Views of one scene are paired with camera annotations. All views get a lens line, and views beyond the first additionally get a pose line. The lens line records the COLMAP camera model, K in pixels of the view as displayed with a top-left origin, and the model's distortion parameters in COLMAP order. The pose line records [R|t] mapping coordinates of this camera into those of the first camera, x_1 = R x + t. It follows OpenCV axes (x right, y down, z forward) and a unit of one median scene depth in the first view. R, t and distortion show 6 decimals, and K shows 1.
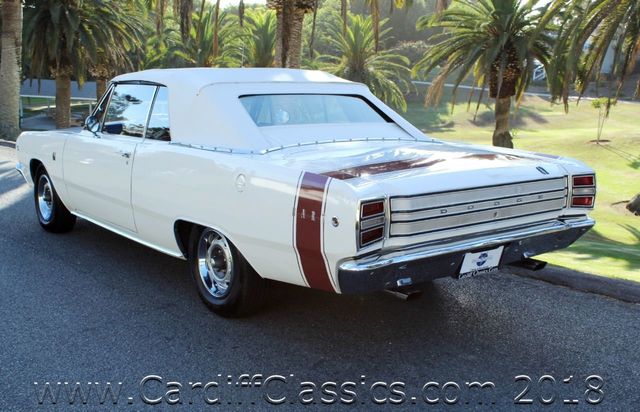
lens RADIAL K [[761.6, 0, 325.5], [0, 761.6, 211.0], [0, 0, 1]] dist [-0.095292, 0.000000]
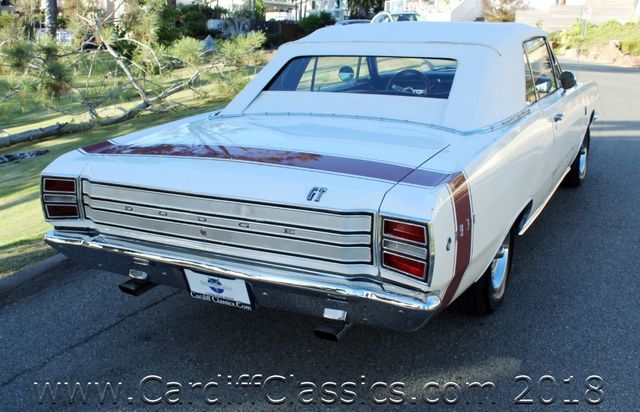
lens RADIAL K [[697.0, 0, 319.9], [0, 697.0, 210.3], [0, 0, 1]] dist [-0.101127, 0.000000]
pose [[0.408957, 0.237041, -0.881230, 0.849056], [-0.133426, 0.970829, 0.199222, -0.165912], [0.902747, 0.036106, 0.428654, 0.772870]]
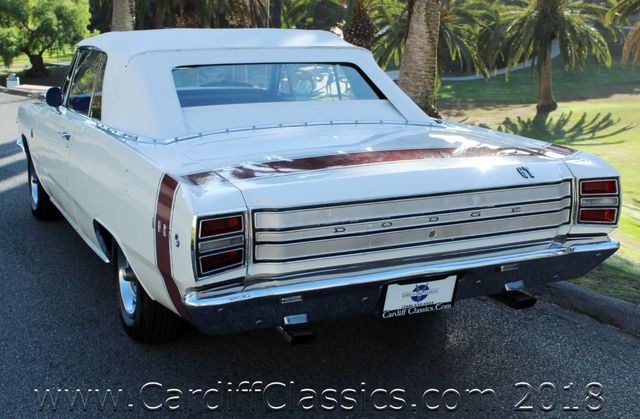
lens RADIAL K [[904.2, 0, 319.5], [0, 904.2, 206.7], [0, 0, 1]] dist [-0.075412, 0.000000]
pose [[0.972102, 0.032991, -0.232229, 0.307370], [-0.026502, 0.999168, 0.031008, -0.044213], [0.233059, -0.023988, 0.972167, 0.121885]]
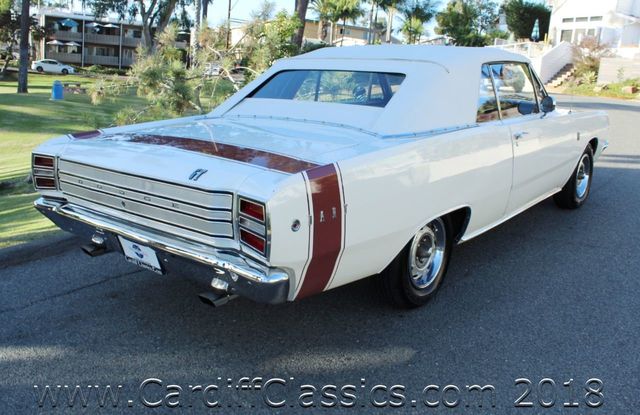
lens RADIAL K [[602.5, 0, 334.6], [0, 602.5, 217.7], [0, 0, 1]] dist [-0.108373, 0.000000]
pose [[0.216389, 0.245248, -0.945002, 0.914061], [-0.170979, 0.962496, 0.210636, -0.165725], [0.961219, 0.115996, 0.250205, 1.021925]]
